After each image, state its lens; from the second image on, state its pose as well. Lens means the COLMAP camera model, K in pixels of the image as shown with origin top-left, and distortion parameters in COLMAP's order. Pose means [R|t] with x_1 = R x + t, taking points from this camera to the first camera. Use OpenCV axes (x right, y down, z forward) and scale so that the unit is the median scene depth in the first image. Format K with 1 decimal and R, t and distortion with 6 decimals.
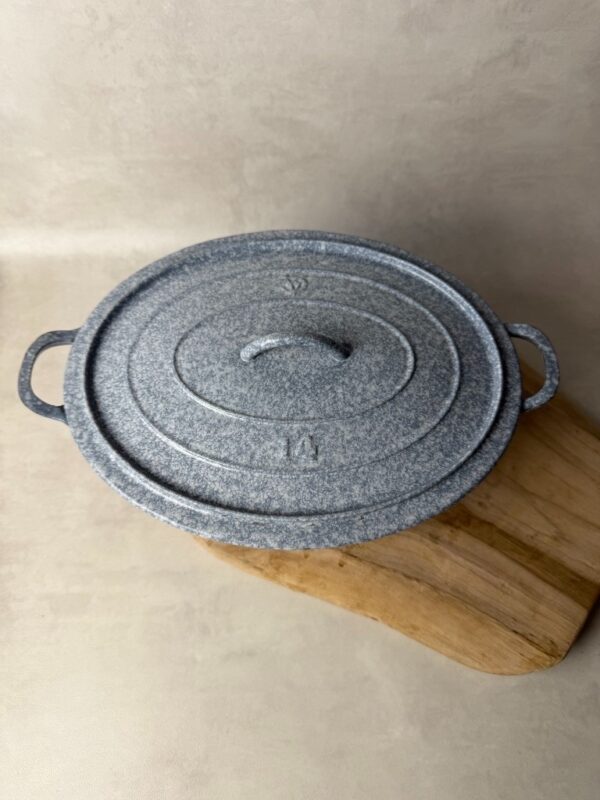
lens RADIAL K [[571.6, 0, 302.0], [0, 571.6, 404.9], [0, 0, 1]] dist [-0.001075, -0.036075]
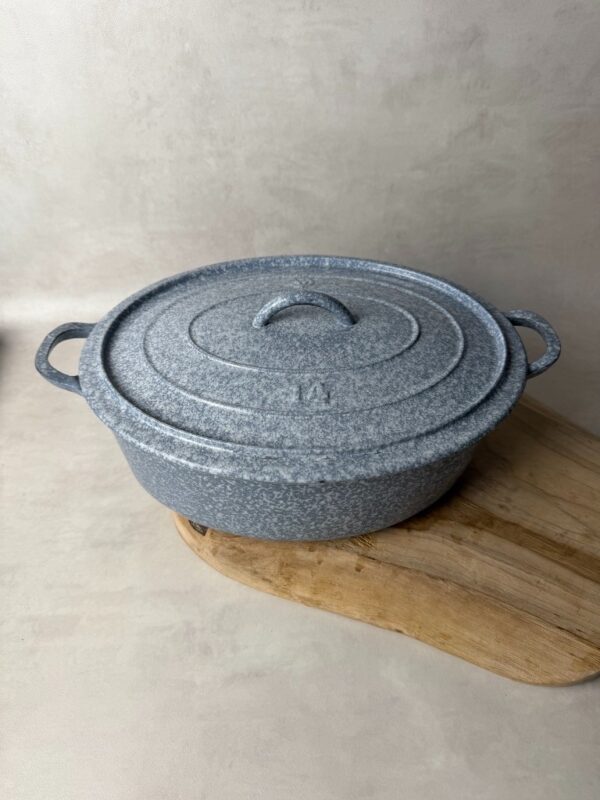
lens RADIAL K [[571.6, 0, 302.0], [0, 571.6, 404.9], [0, 0, 1]] dist [-0.001075, -0.036075]
pose [[0.999823, -0.018642, 0.002537, -0.019163], [0.018416, 0.942116, -0.334782, 0.343726], [0.003851, 0.334769, 0.942292, 0.052181]]
